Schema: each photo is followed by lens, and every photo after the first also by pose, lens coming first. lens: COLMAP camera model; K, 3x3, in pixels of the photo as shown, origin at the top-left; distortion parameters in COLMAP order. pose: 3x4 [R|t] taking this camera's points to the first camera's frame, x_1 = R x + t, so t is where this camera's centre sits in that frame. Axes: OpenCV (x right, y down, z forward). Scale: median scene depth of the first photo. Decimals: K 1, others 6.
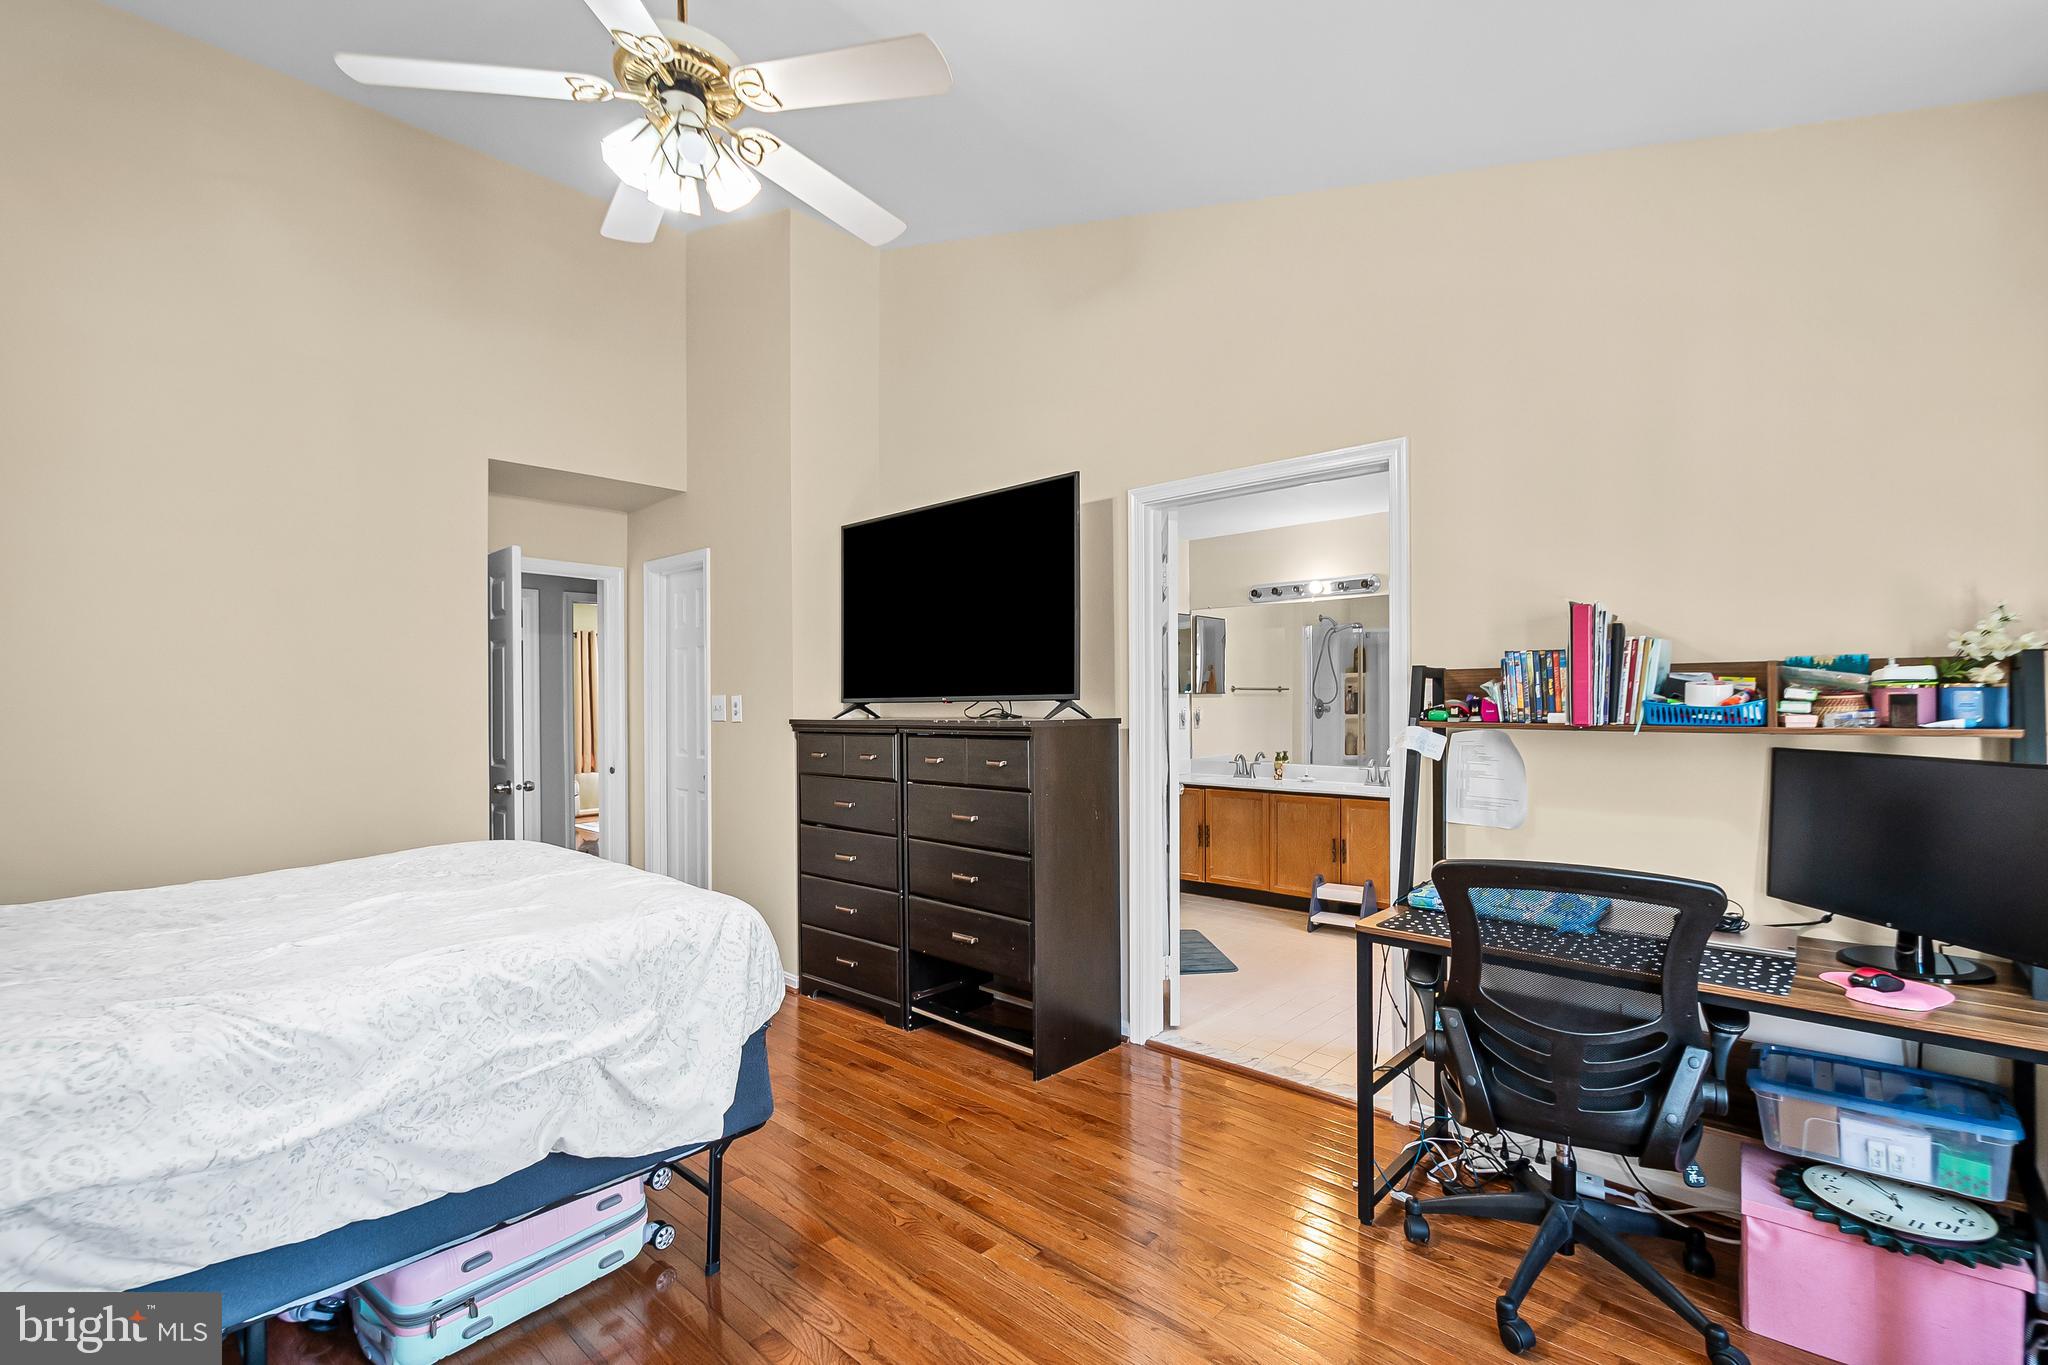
lens RADIAL K [[926.4, 0, 1026.3], [0, 926.4, 696.0], [0, 0, 1]] dist [0.004311, 0.000889]
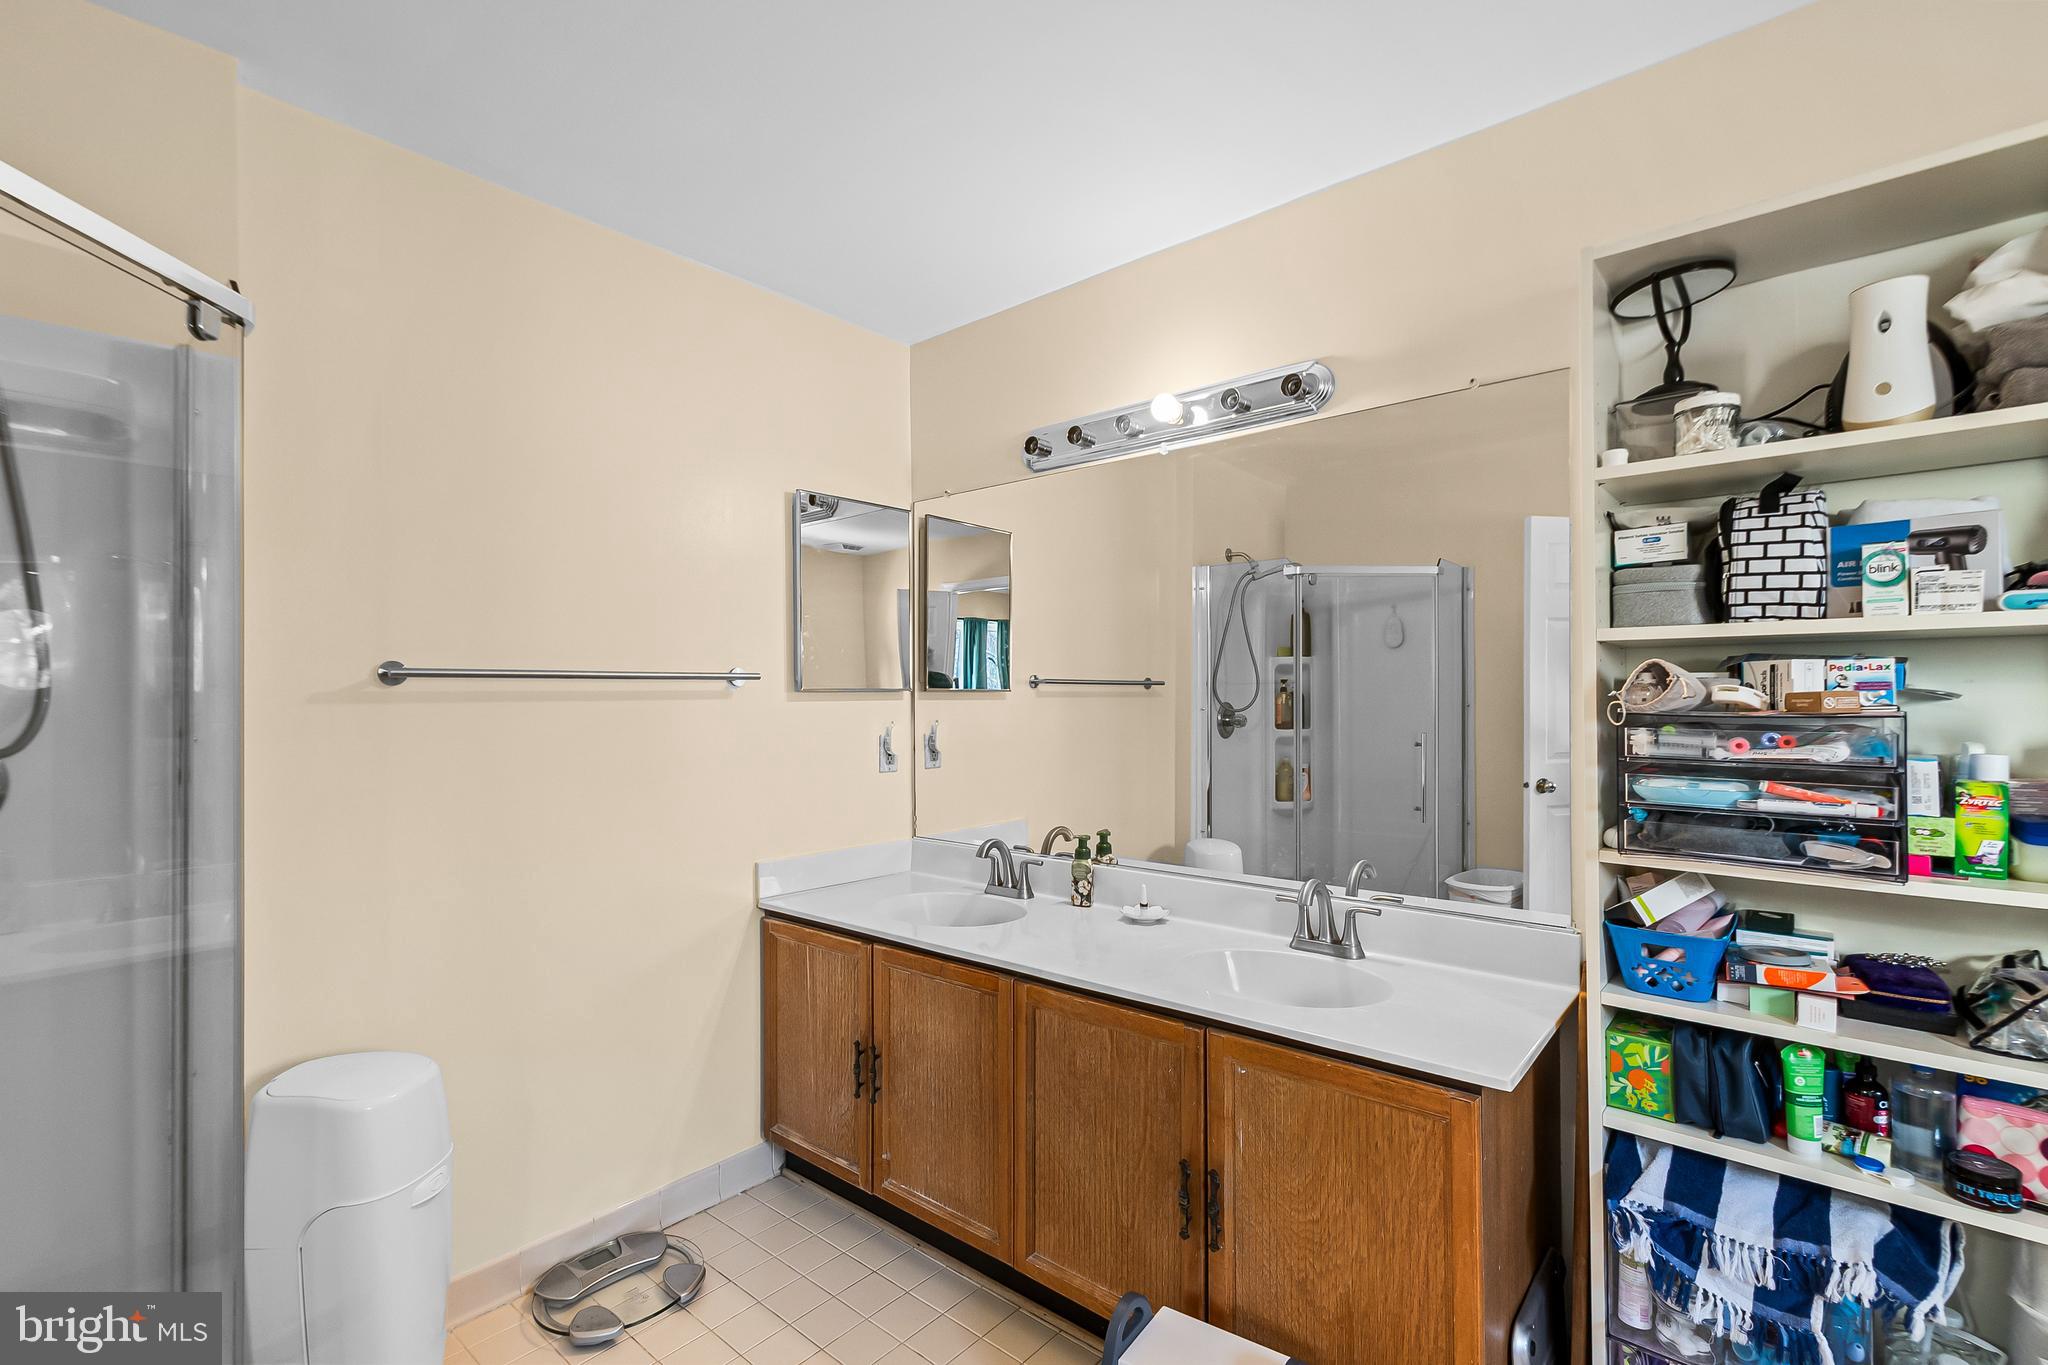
lens RADIAL K [[926.4, 0, 1021.6], [0, 926.4, 694.1], [0, 0, 1]] dist [0.004311, 0.000889]
pose [[0.999291, 0.004423, 0.037376, 0.228074], [-0.004362, 0.999989, -0.001714, -0.000641], [-0.037384, 0.001550, 0.999300, 0.595649]]
